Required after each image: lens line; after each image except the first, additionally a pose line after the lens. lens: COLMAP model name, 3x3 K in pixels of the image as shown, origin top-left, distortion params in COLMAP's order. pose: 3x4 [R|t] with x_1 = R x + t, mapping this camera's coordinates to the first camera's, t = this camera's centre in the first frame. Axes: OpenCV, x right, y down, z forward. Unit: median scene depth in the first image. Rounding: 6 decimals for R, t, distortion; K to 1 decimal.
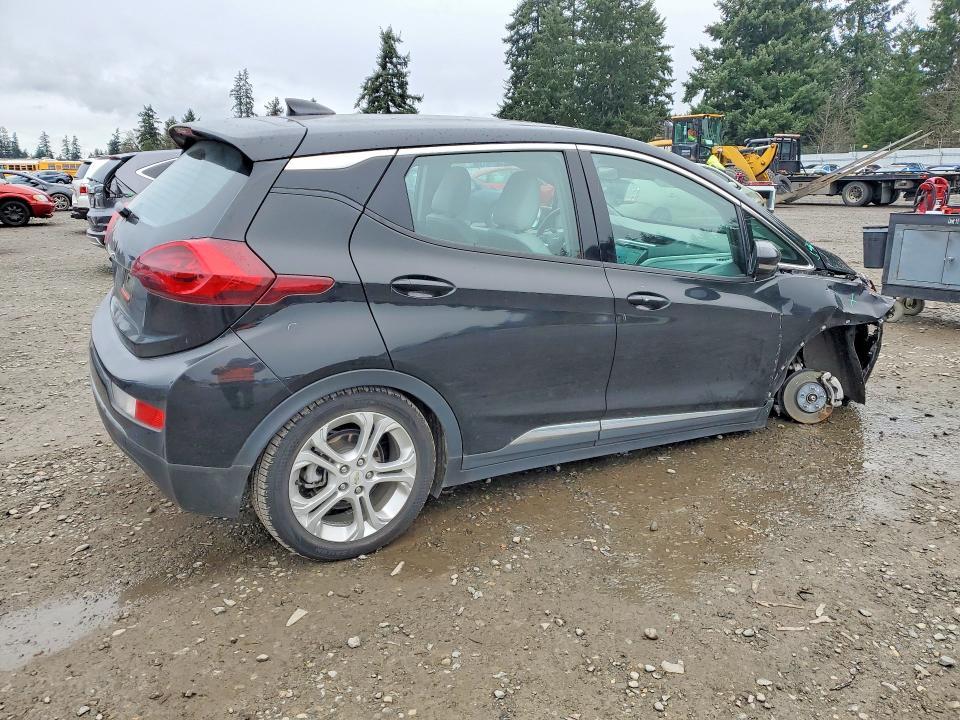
lens RADIAL K [[750.2, 0, 484.7], [0, 750.2, 352.7], [0, 0, 1]] dist [0.019932, -0.003510]
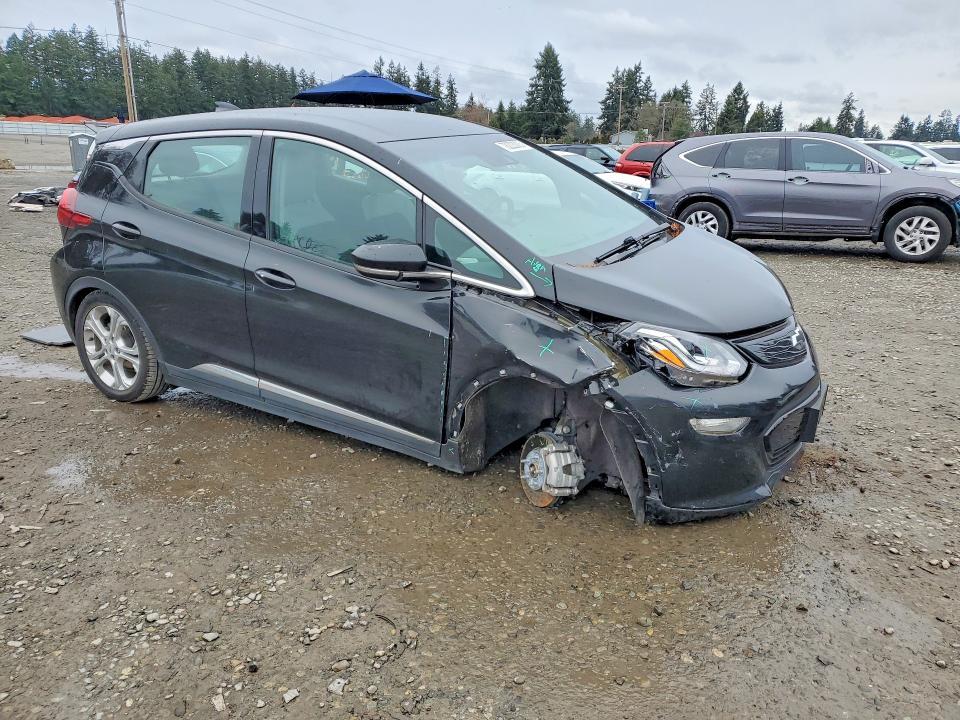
lens RADIAL K [[750.2, 0, 484.7], [0, 750.2, 352.7], [0, 0, 1]] dist [0.019932, -0.003510]
pose [[0.516036, 0.247656, -0.819984, 1.096207], [-0.235407, 0.961434, 0.142230, -0.162432], [0.823584, 0.119634, 0.554434, 0.592198]]
